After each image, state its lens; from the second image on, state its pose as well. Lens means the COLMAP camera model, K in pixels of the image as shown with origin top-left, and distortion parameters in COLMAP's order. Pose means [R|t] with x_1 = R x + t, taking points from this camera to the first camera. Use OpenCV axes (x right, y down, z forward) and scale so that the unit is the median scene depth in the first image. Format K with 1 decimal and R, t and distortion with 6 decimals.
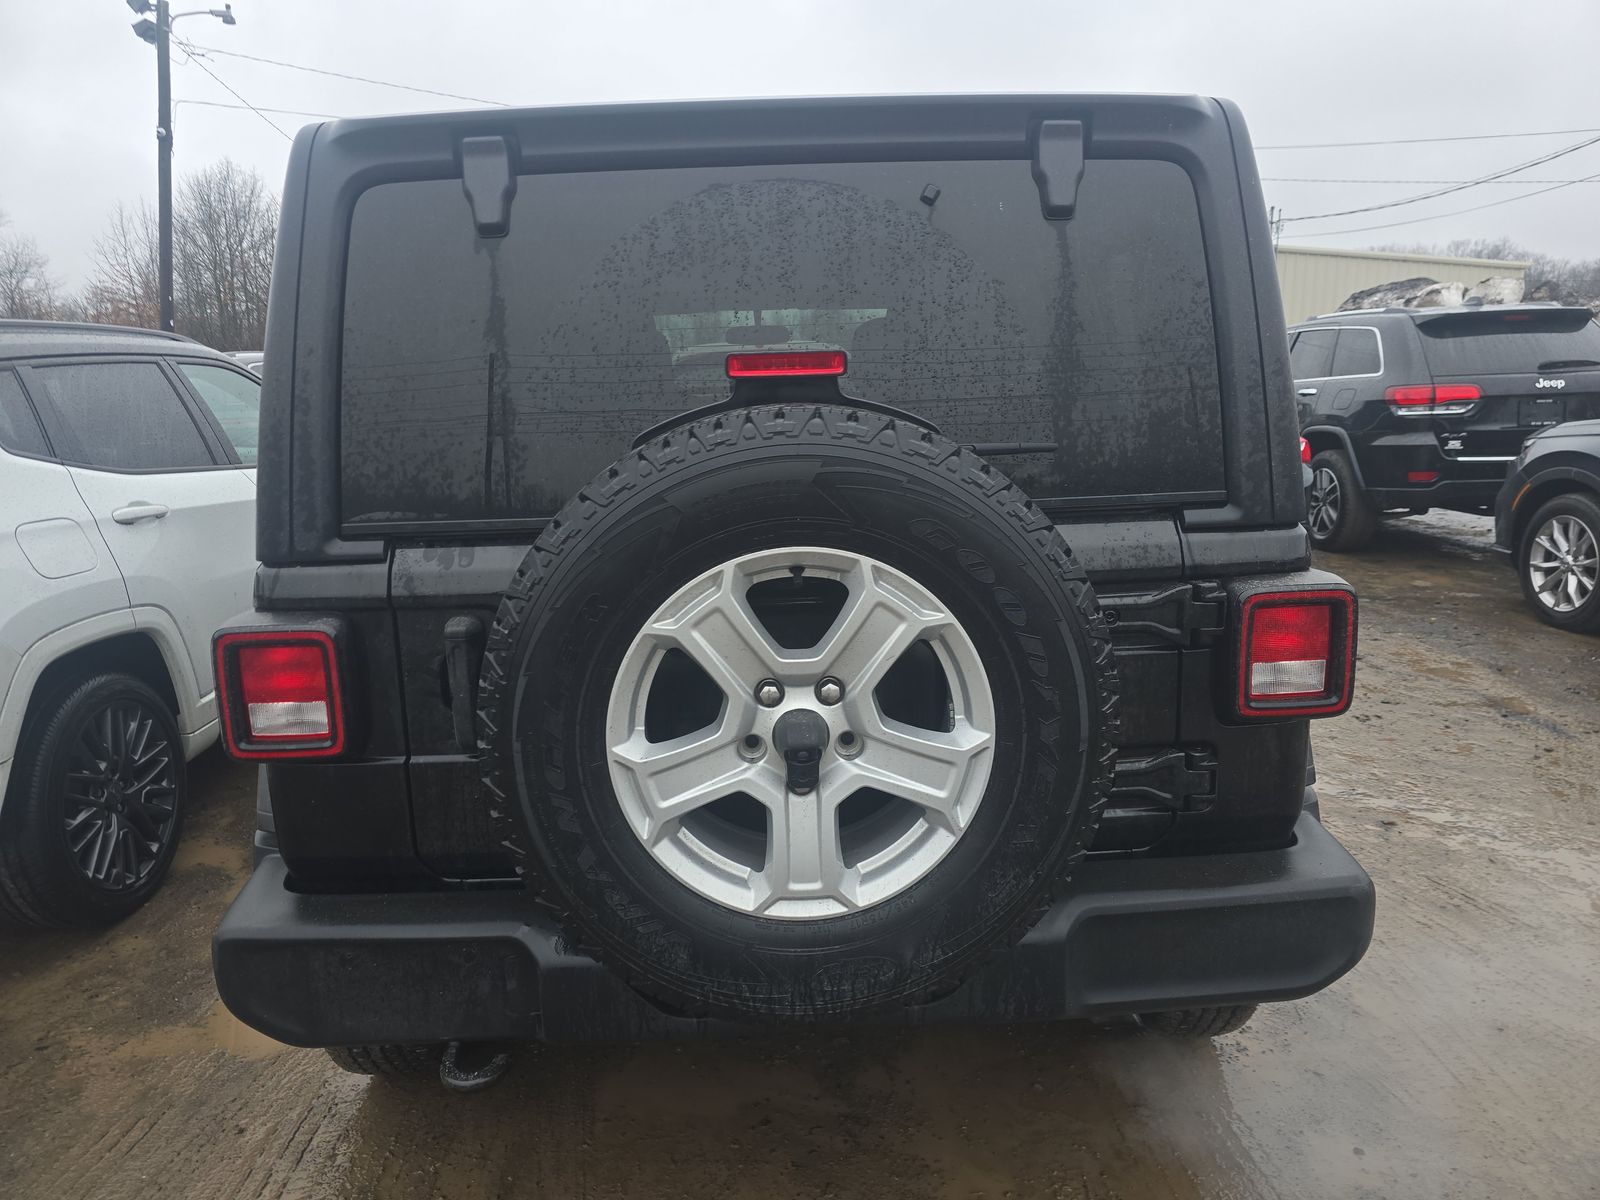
lens RADIAL K [[1086.8, 0, 784.0], [0, 1086.8, 597.4], [0, 0, 1]] dist [0.061585, -0.054998]
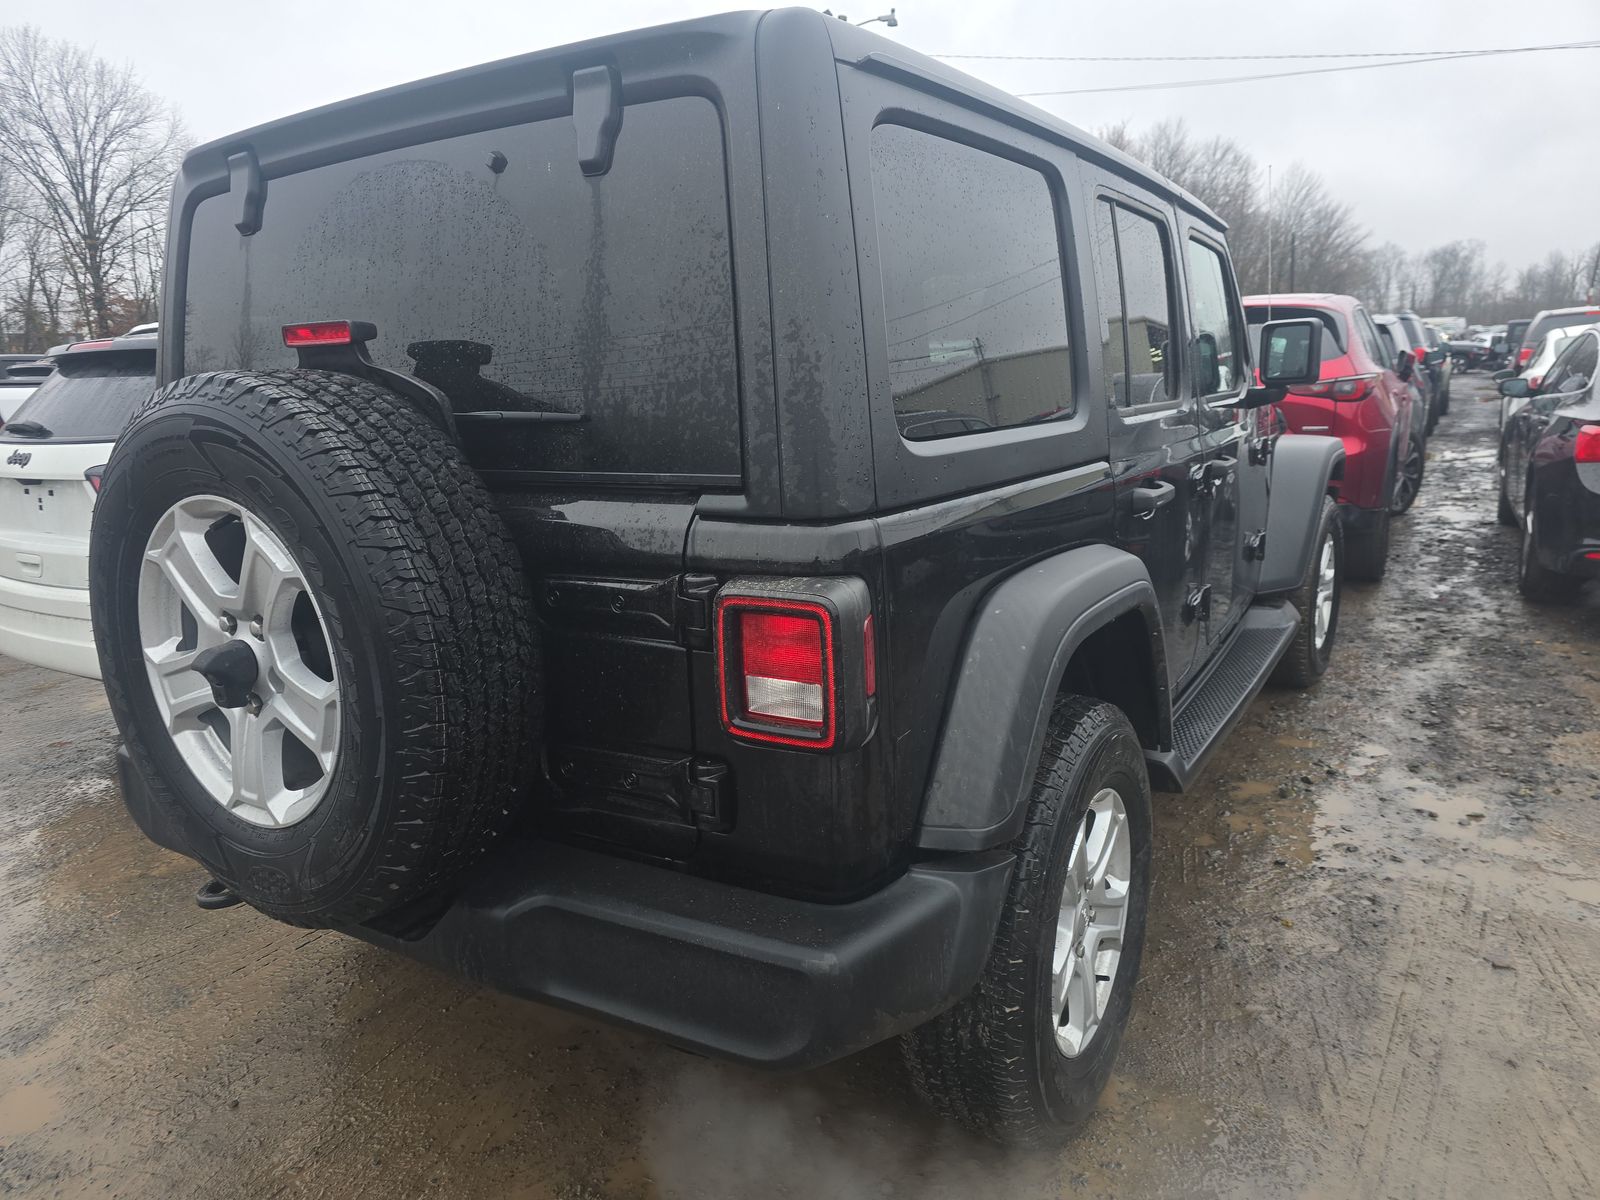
lens RADIAL K [[1086.8, 0, 784.0], [0, 1086.8, 597.4], [0, 0, 1]] dist [0.061585, -0.054998]
pose [[0.810393, 0.120221, -0.573419, 0.954590], [-0.103134, 0.992710, 0.062373, -0.059852], [0.576737, 0.008593, 0.816884, 0.324890]]
